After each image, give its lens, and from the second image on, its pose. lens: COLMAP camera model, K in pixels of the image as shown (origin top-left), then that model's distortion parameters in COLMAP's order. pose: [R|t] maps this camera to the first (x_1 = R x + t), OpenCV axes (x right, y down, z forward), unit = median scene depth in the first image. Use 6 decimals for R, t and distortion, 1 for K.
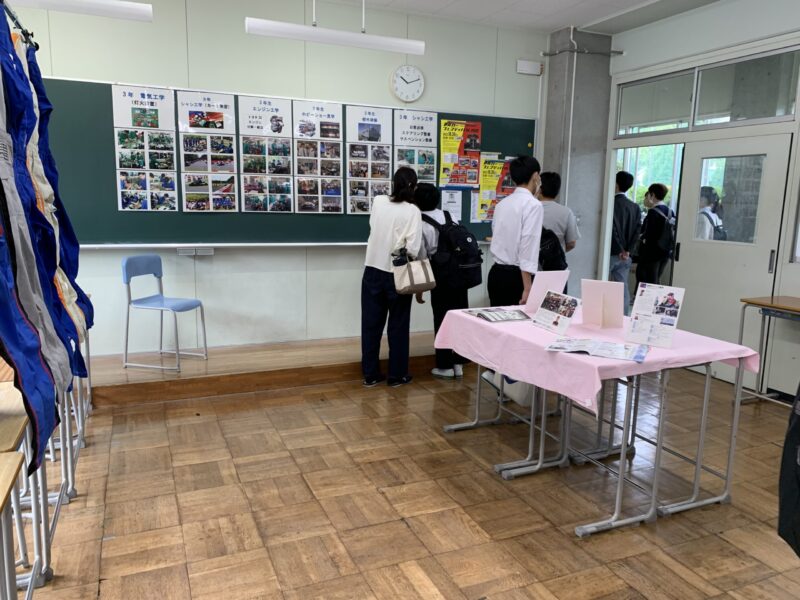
lens RADIAL K [[609.7, 0, 400.0], [0, 609.7, 300.0], [0, 0, 1]] dist [0.007110, -0.003164]
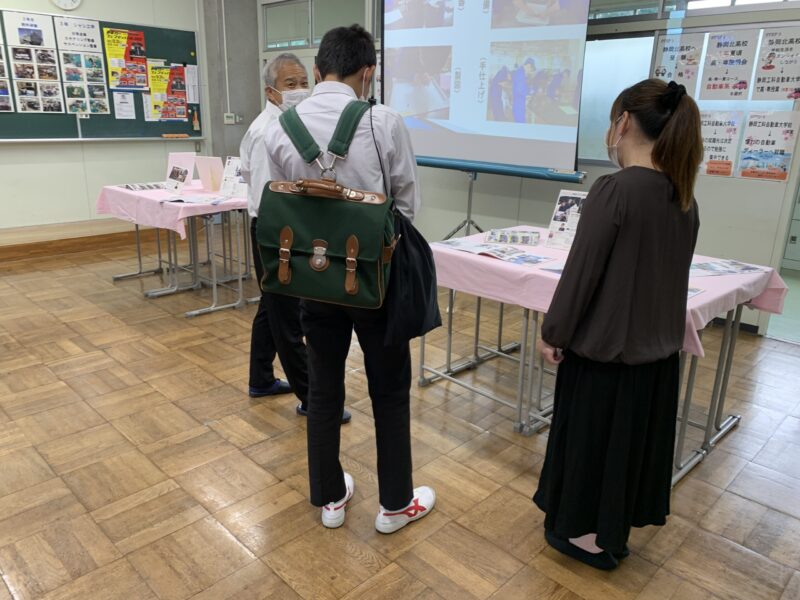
lens RADIAL K [[627.3, 0, 417.0], [0, 627.3, 303.3], [0, 0, 1]] dist [-0.002819, -0.005809]
pose [[0.923392, -0.104643, 0.369321, 0.132278], [0.052304, 0.987451, 0.149011, 0.074836], [-0.380279, -0.118278, 0.917277, -0.385199]]
